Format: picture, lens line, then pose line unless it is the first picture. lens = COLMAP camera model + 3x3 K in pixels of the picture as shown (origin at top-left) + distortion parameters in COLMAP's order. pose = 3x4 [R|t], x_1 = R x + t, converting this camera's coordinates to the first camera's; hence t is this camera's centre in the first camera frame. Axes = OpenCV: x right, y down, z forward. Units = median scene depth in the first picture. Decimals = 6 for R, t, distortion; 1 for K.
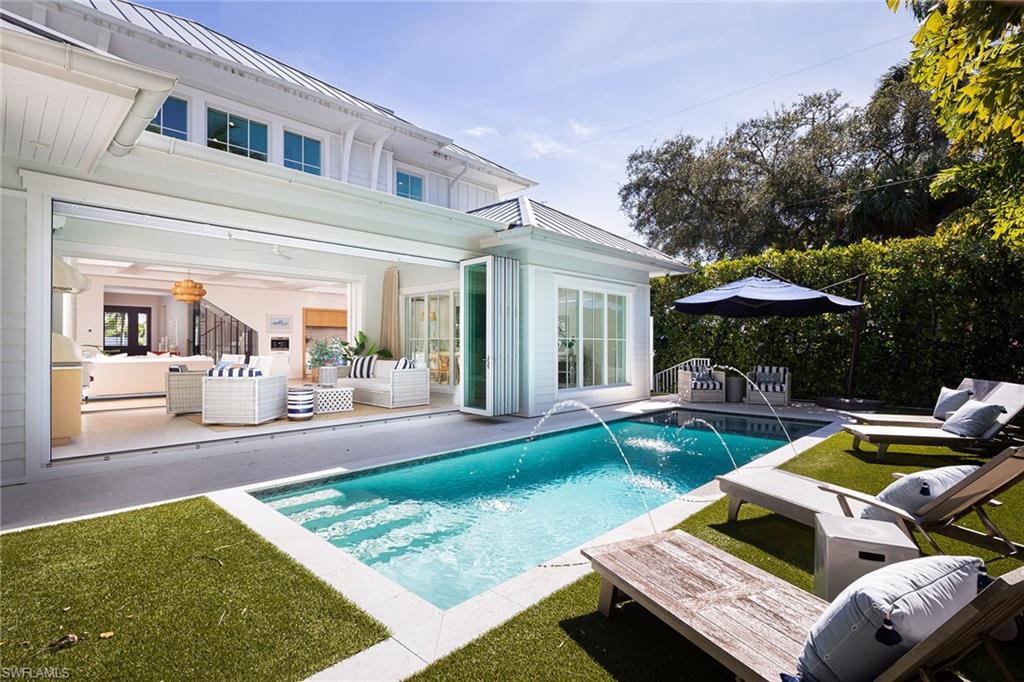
lens RADIAL K [[494.7, 0, 507.5], [0, 494.7, 343.3], [0, 0, 1]] dist [0.002717, -0.001434]
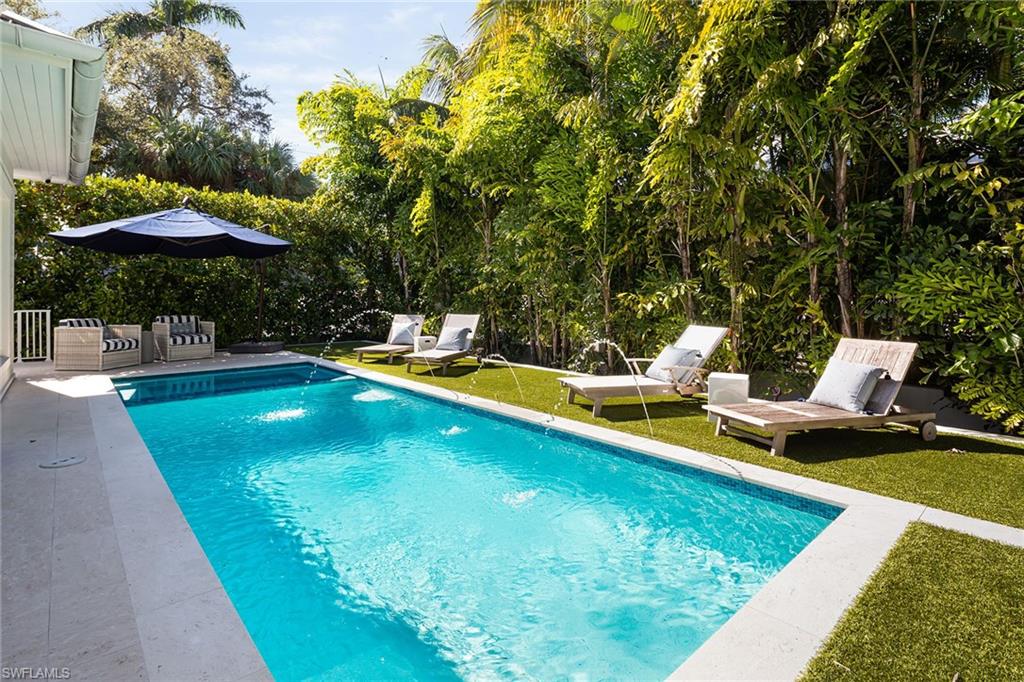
lens RADIAL K [[494.7, 0, 511.5], [0, 494.7, 294.7], [0, 0, 1]] dist [0.002717, -0.001434]
pose [[0.075856, 0.000962, 0.997118, -0.287827], [-0.002988, 0.999995, -0.000737, 0.009851], [-0.997114, -0.002924, 0.075858, 0.364864]]
